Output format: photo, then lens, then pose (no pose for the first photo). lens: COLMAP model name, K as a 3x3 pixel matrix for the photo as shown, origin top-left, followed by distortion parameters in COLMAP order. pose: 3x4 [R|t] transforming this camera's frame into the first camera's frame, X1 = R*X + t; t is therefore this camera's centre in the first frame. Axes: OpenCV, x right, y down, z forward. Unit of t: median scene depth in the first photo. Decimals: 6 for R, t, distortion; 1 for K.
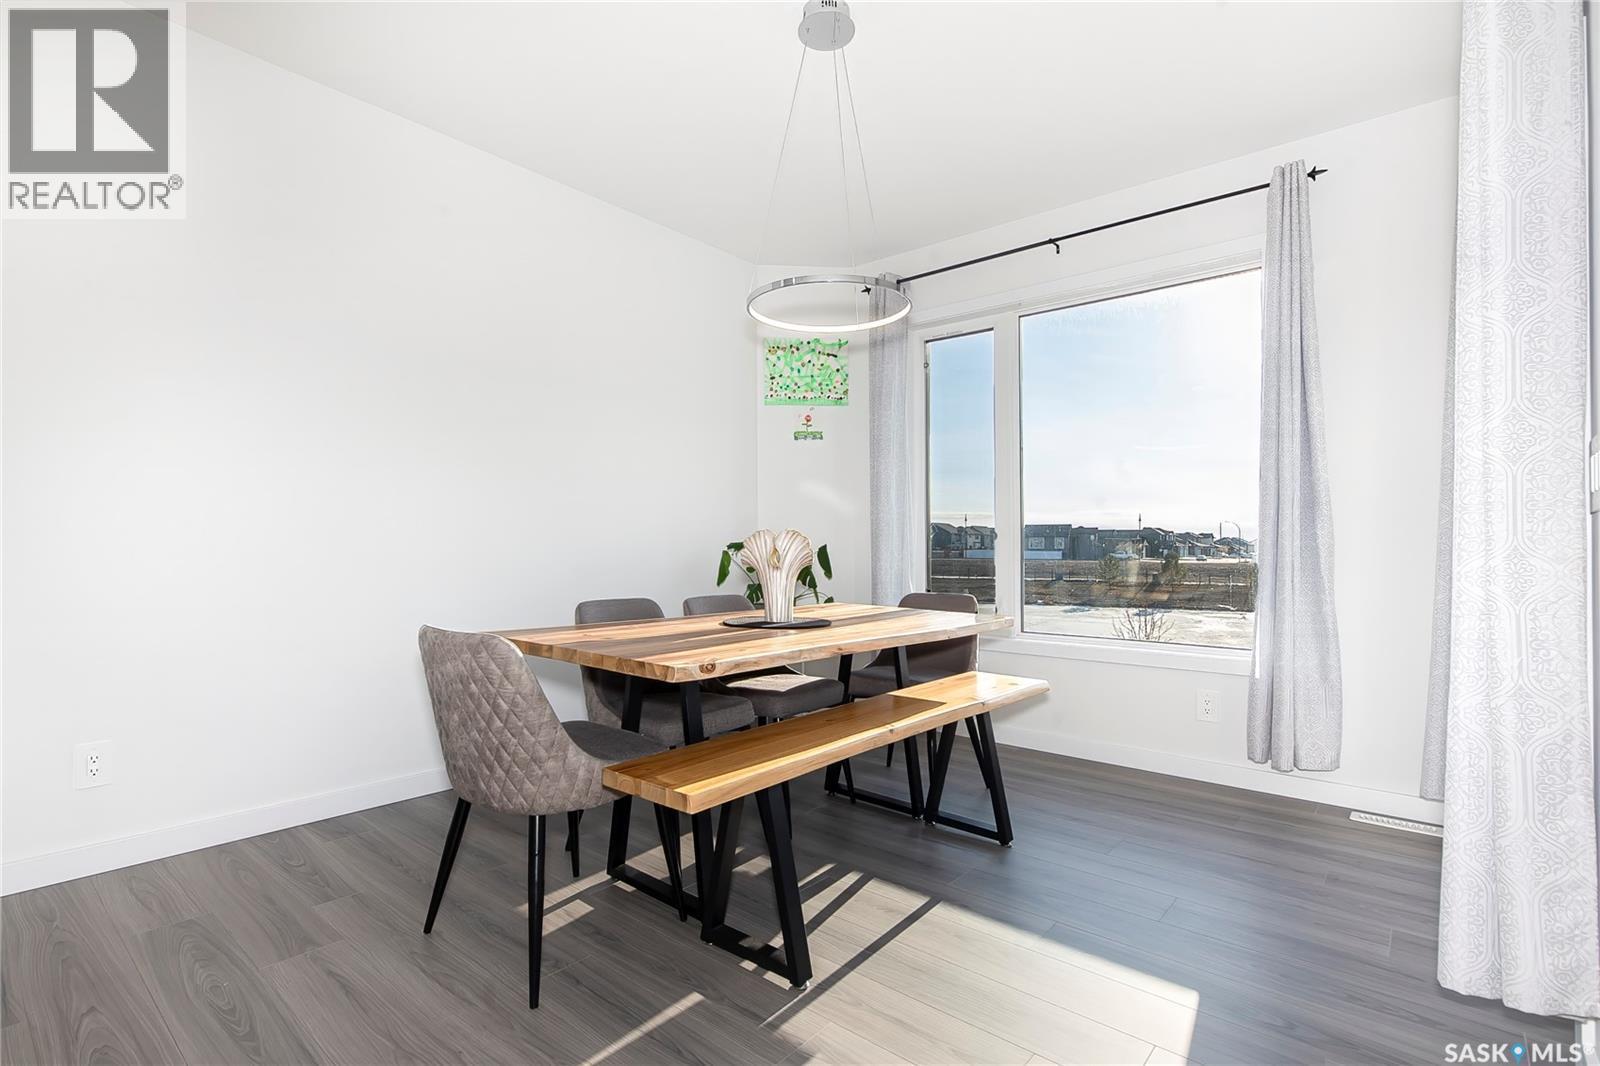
lens RADIAL K [[747.6, 0, 805.2], [0, 747.6, 548.3], [0, 0, 1]] dist [0.000065, 0.000083]
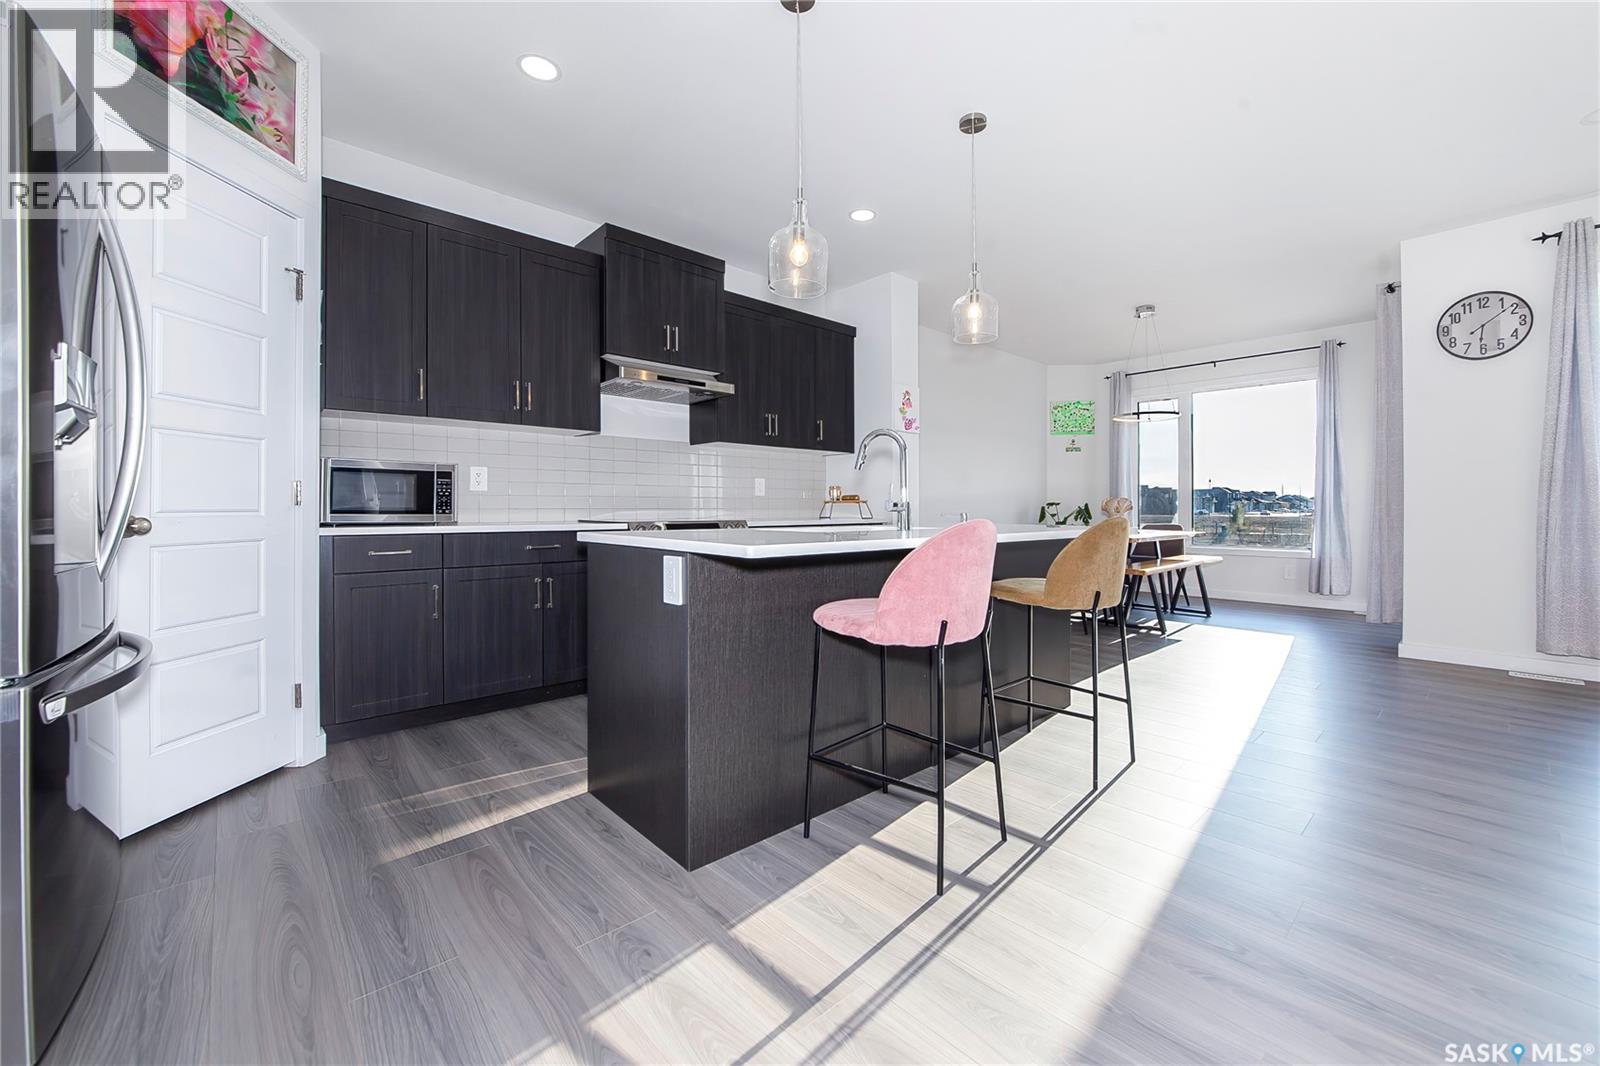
lens RADIAL K [[648.6, 0, 793.8], [0, 648.6, 514.7], [0, 0, 1]] dist [-0.002952, -0.000416]
pose [[0.990739, -0.003807, -0.135724, -0.512983], [0.005450, 0.999916, 0.011732, 0.002076], [0.135668, -0.012363, 0.990677, -0.860443]]
